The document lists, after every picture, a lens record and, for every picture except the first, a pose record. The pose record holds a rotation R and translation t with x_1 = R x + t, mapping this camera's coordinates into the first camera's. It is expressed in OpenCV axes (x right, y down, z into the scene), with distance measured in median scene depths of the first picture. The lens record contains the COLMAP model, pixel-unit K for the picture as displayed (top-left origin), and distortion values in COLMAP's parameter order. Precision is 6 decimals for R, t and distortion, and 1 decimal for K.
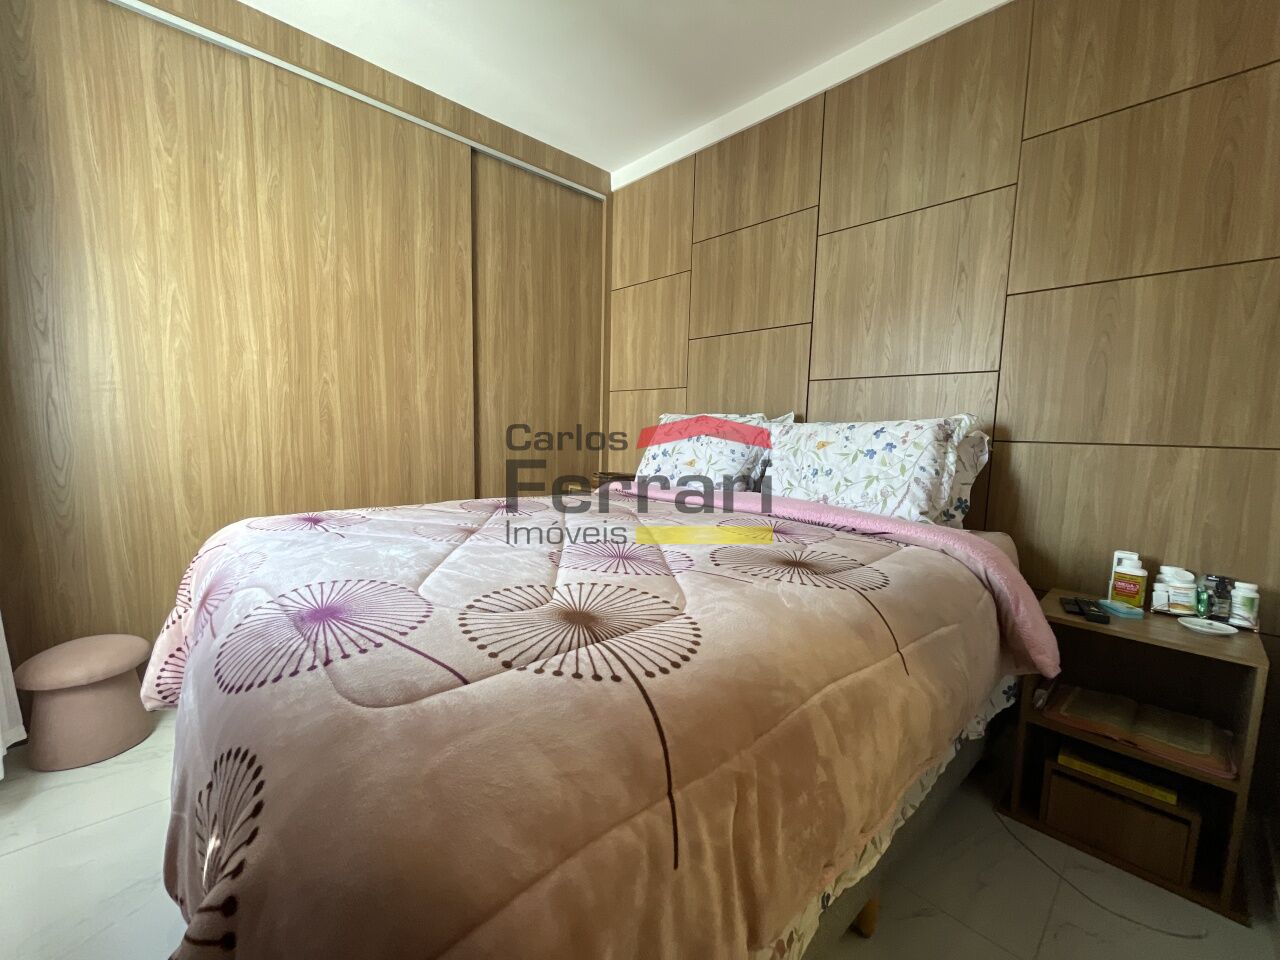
lens RADIAL K [[517.9, 0, 640.0], [0, 517.9, 480.0], [0, 0, 1]] dist [0.001124, 0.000498]
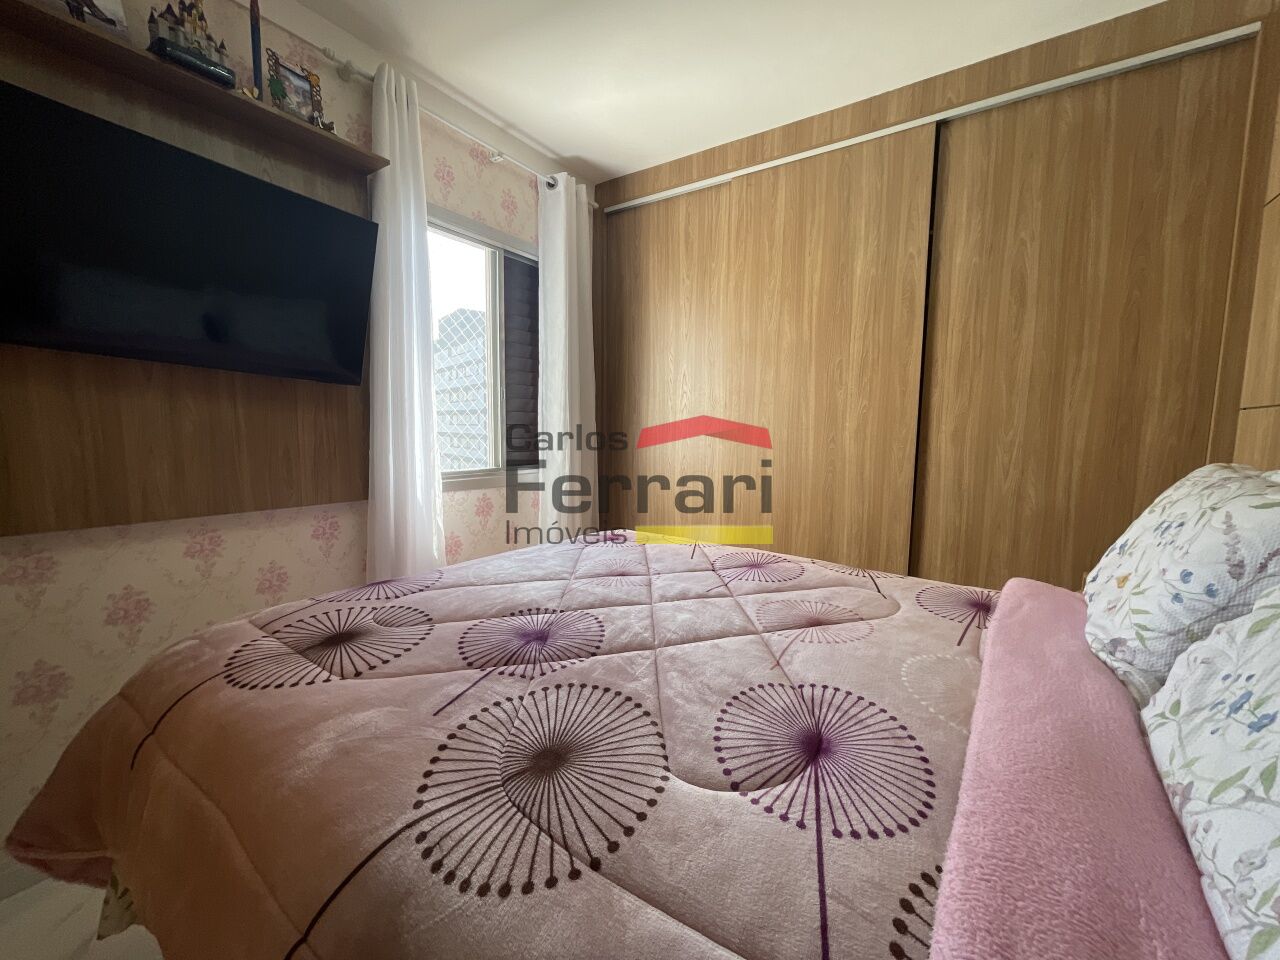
lens RADIAL K [[517.9, 0, 640.0], [0, 517.9, 480.0], [0, 0, 1]] dist [0.001124, 0.000498]
pose [[0.217199, 0.074229, -0.973301, 0.411465], [-0.110809, 0.992534, 0.050968, -0.088590], [0.969817, 0.096780, 0.223803, 0.447435]]
